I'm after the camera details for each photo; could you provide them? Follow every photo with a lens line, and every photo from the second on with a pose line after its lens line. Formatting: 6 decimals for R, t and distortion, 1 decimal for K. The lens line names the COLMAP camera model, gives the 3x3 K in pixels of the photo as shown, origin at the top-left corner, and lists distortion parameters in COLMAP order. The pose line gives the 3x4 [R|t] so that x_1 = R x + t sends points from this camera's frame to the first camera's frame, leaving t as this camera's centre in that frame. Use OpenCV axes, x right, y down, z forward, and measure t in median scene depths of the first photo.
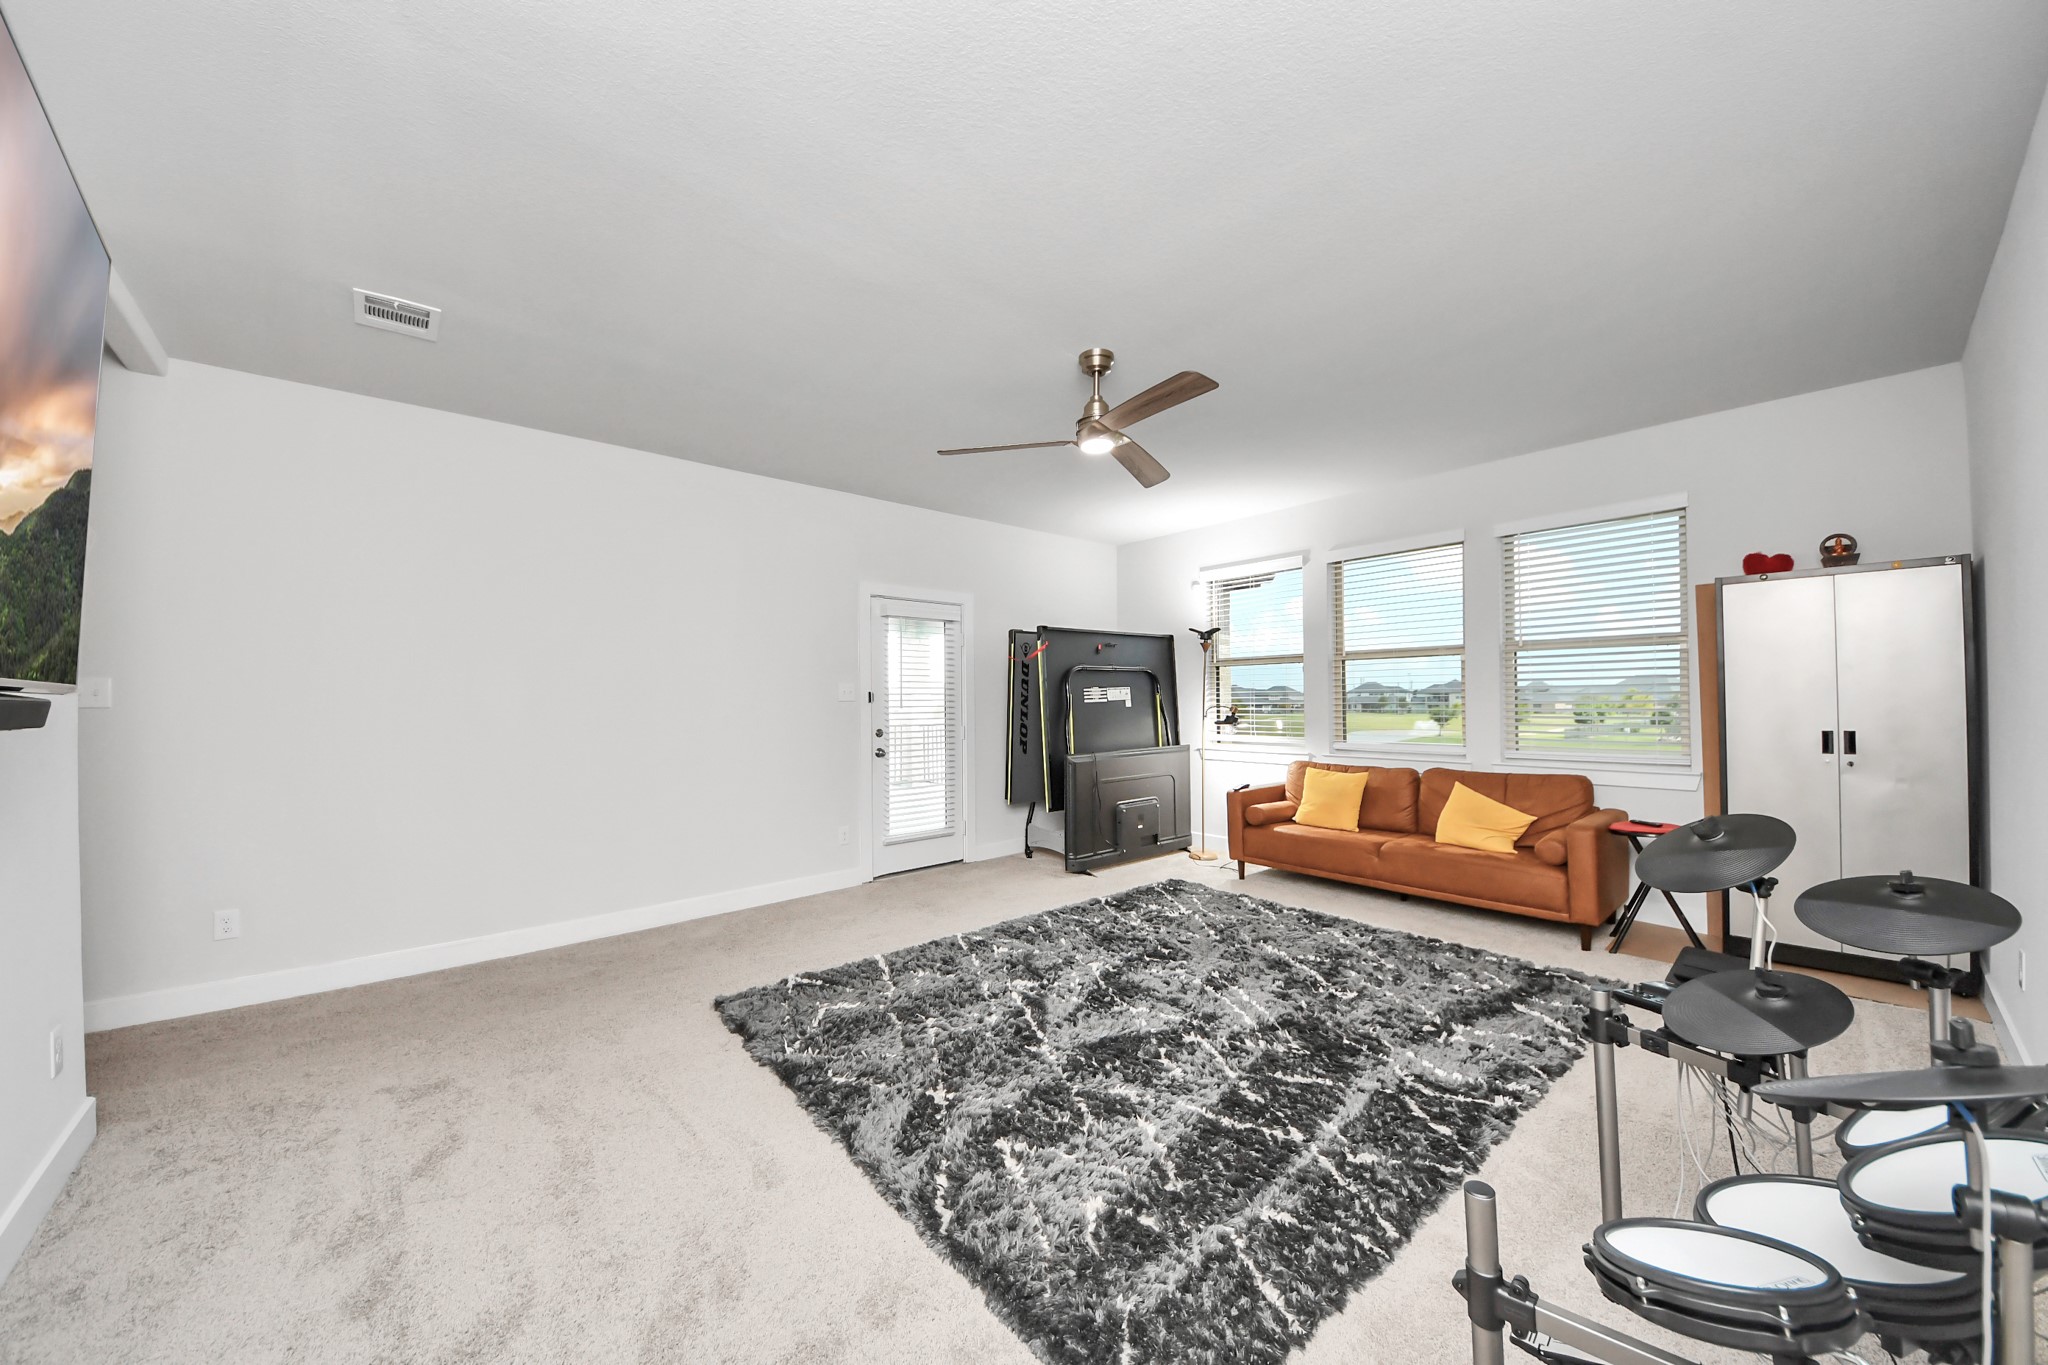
lens RADIAL K [[726.5, 0, 1022.0], [0, 726.5, 685.8], [0, 0, 1]] dist [-0.002347, -0.004998]
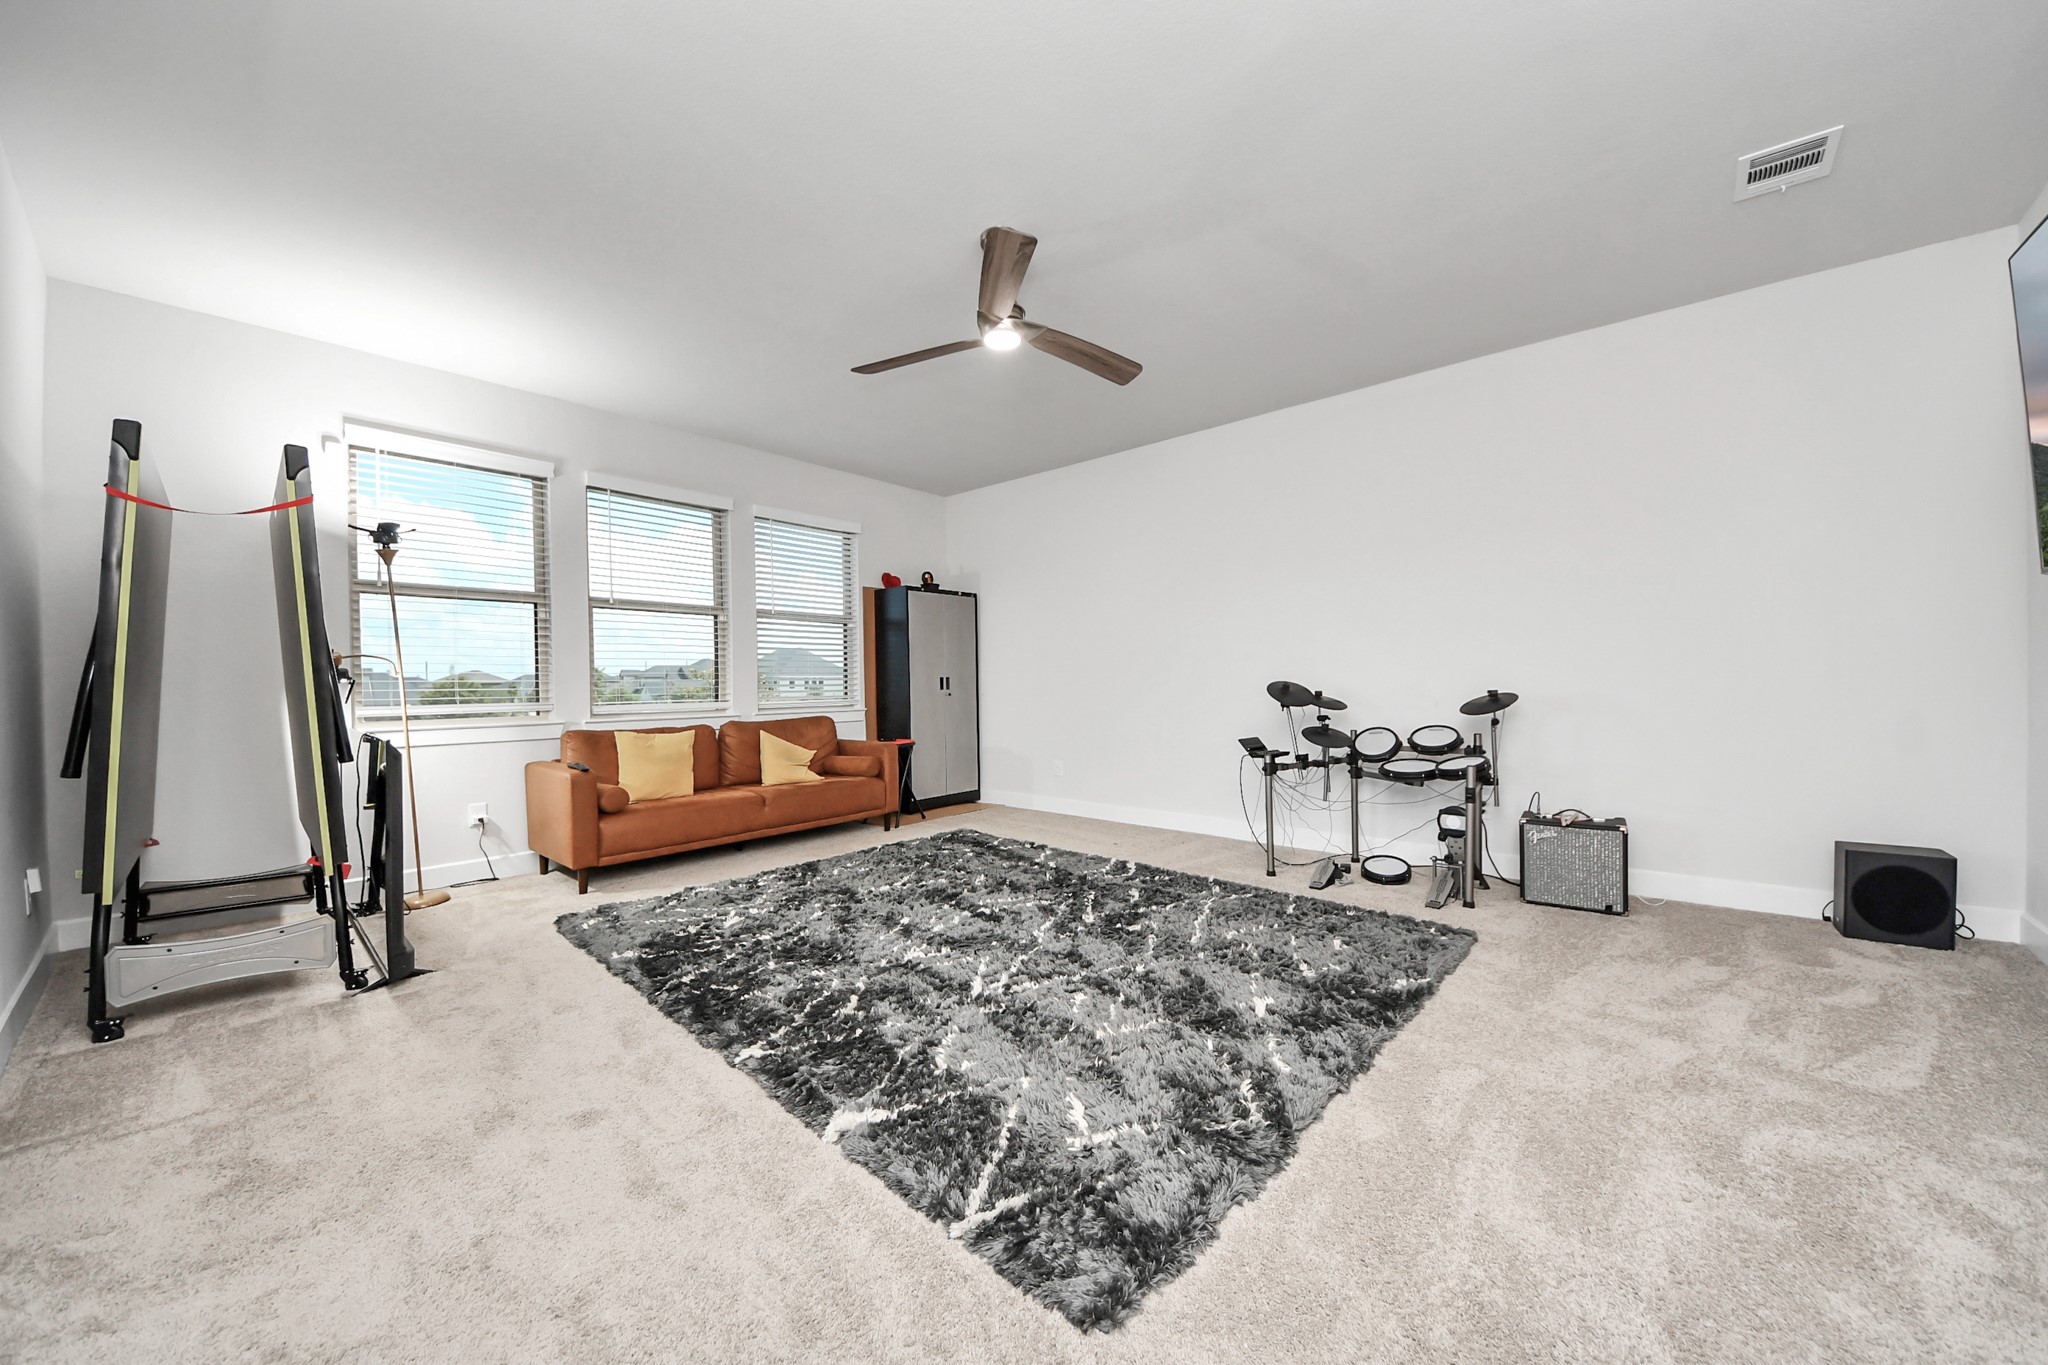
lens RADIAL K [[726.5, 0, 1020.0], [0, 726.5, 689.4], [0, 0, 1]] dist [-0.002347, -0.004998]
pose [[-0.135817, 0.003470, 0.990728, -0.538525], [-0.005293, 0.999977, -0.004228, 0.071876], [-0.990720, -0.005818, -0.135796, 0.751152]]
